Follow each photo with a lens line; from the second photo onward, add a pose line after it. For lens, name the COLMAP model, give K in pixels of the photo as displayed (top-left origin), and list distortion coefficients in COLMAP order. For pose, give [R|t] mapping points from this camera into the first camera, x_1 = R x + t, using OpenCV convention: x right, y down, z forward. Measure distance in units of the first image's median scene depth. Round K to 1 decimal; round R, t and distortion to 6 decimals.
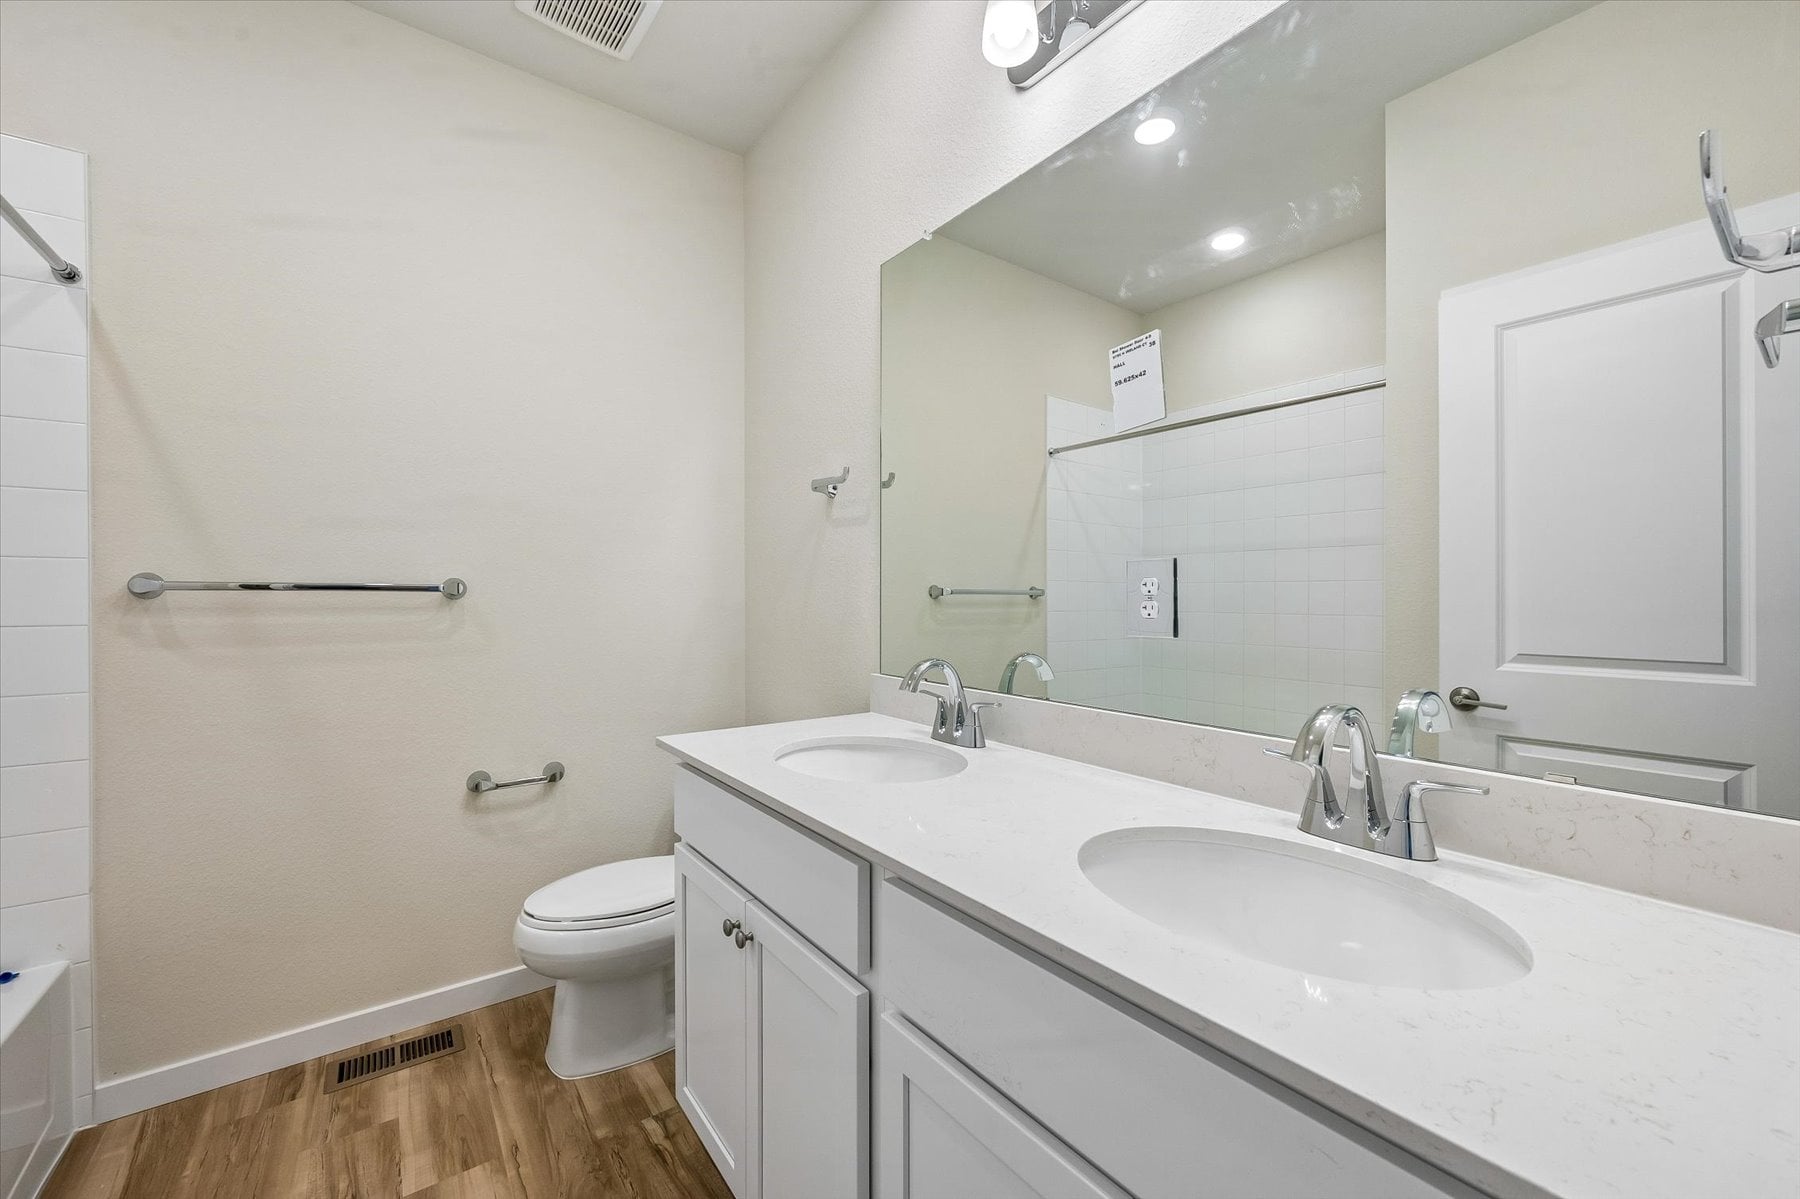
lens RADIAL K [[729.7, 0, 901.8], [0, 729.7, 605.1], [0, 0, 1]] dist [-0.006599, 0.000409]
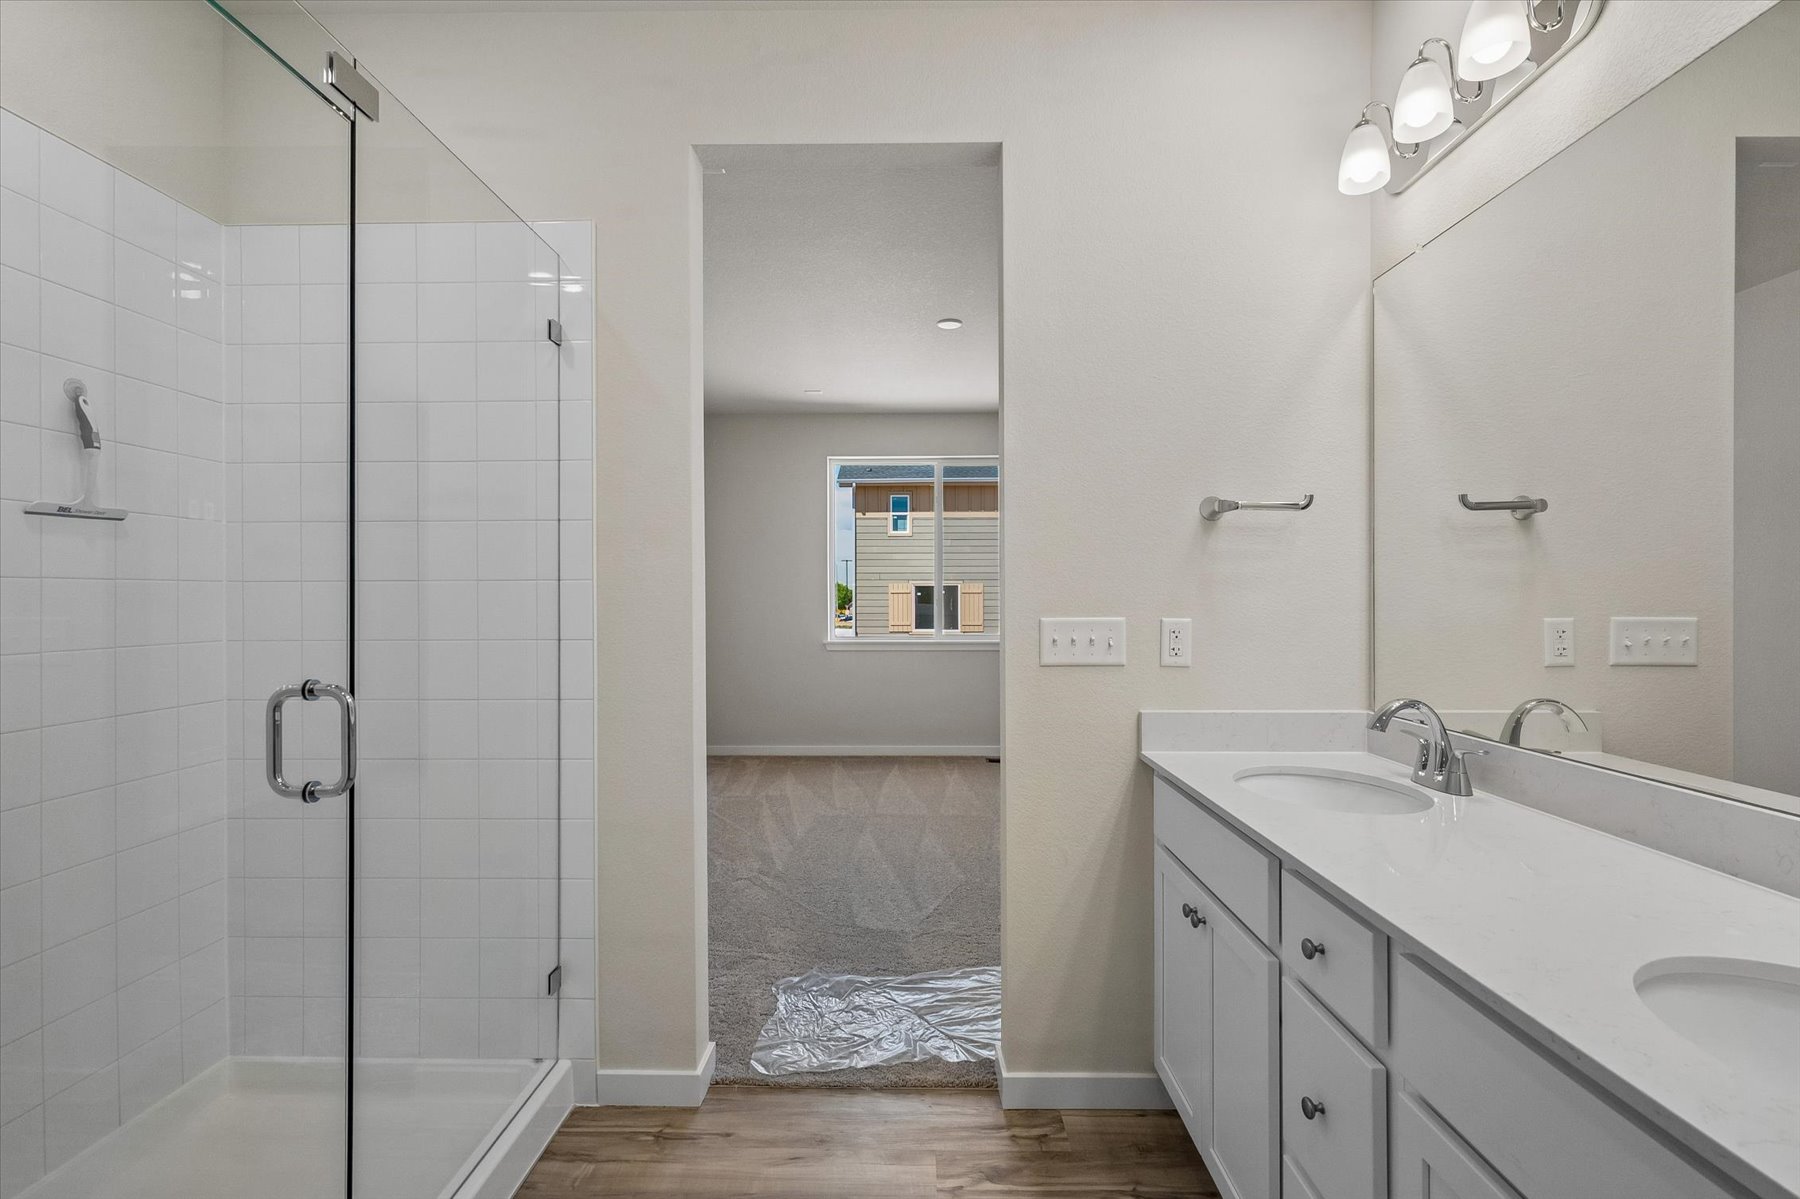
lens RADIAL K [[837.1, 0, 910.1], [0, 837.1, 593.7], [0, 0, 1]] dist [0.008995, 0.001434]
pose [[0.806687, -0.011672, -0.590864, 0.174632], [-0.002711, 0.999721, -0.023450, -0.041891], [0.590973, 0.020519, 0.806431, -0.324643]]
